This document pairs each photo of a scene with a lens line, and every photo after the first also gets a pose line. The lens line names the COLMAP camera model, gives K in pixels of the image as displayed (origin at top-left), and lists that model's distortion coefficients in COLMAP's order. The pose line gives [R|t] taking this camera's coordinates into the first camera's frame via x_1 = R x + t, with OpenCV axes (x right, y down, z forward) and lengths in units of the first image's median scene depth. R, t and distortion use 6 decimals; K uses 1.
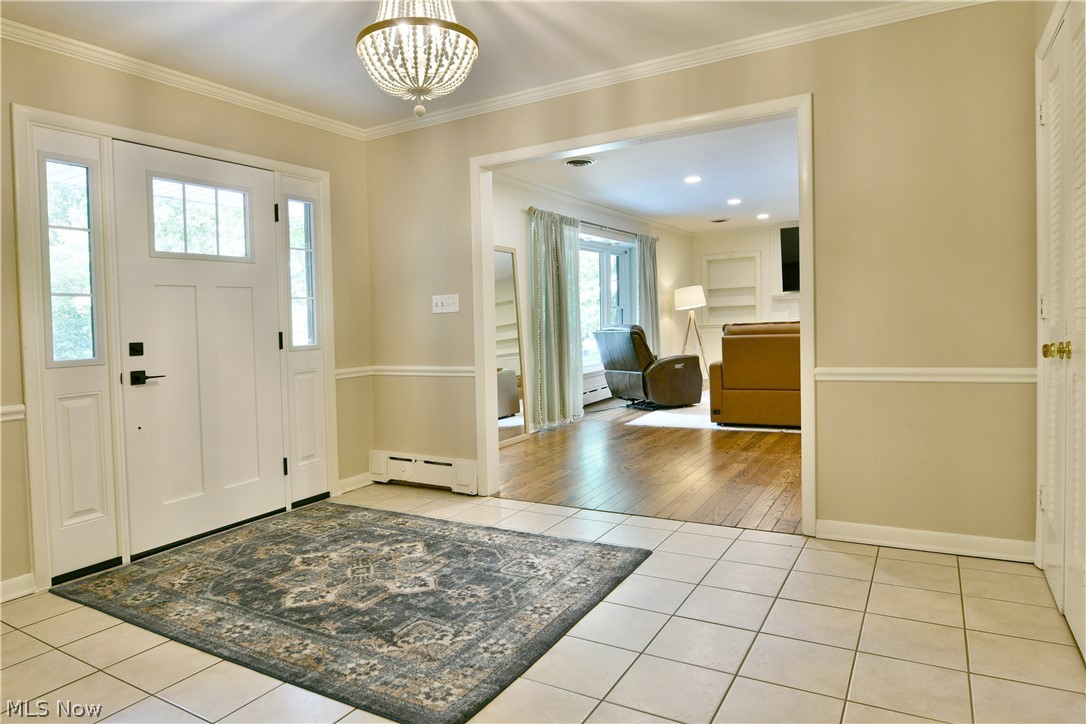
lens RADIAL K [[660.1, 0, 528.2], [0, 660.1, 350.4], [0, 0, 1]] dist [-0.020101, -0.000206]
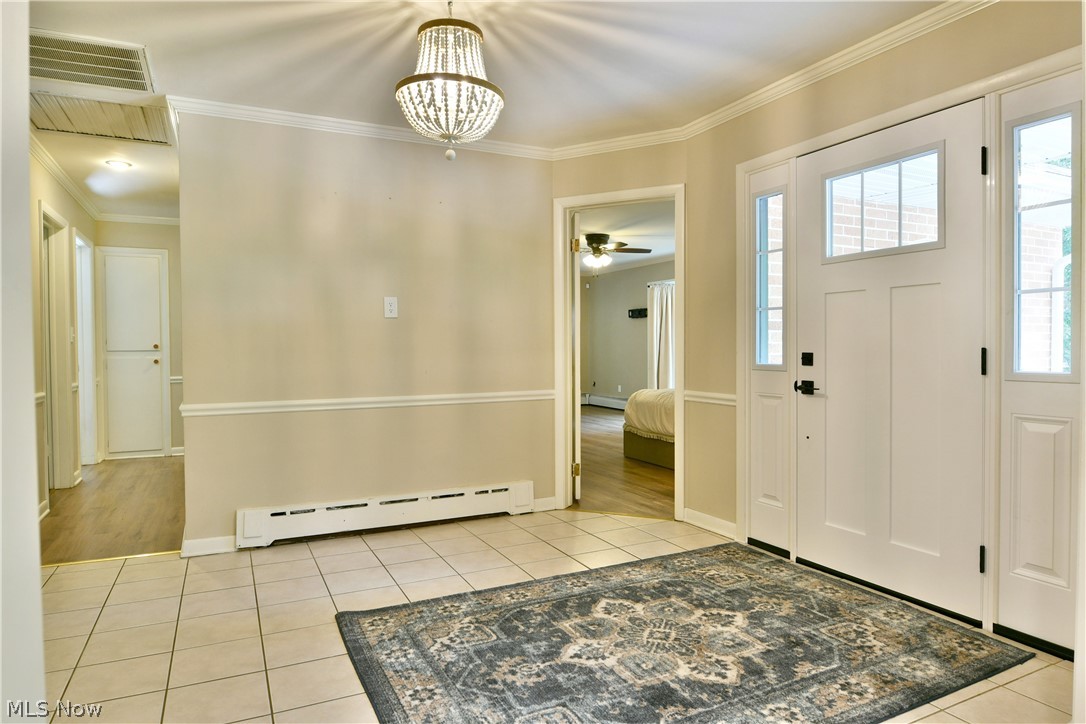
lens RADIAL K [[660.1, 0, 528.2], [0, 660.1, 350.4], [0, 0, 1]] dist [-0.020101, -0.000206]
pose [[-0.553106, 0.048438, -0.831702, 0.521956], [-0.009750, 0.997864, 0.064599, -0.083009], [0.833054, 0.043839, -0.551452, 1.305076]]
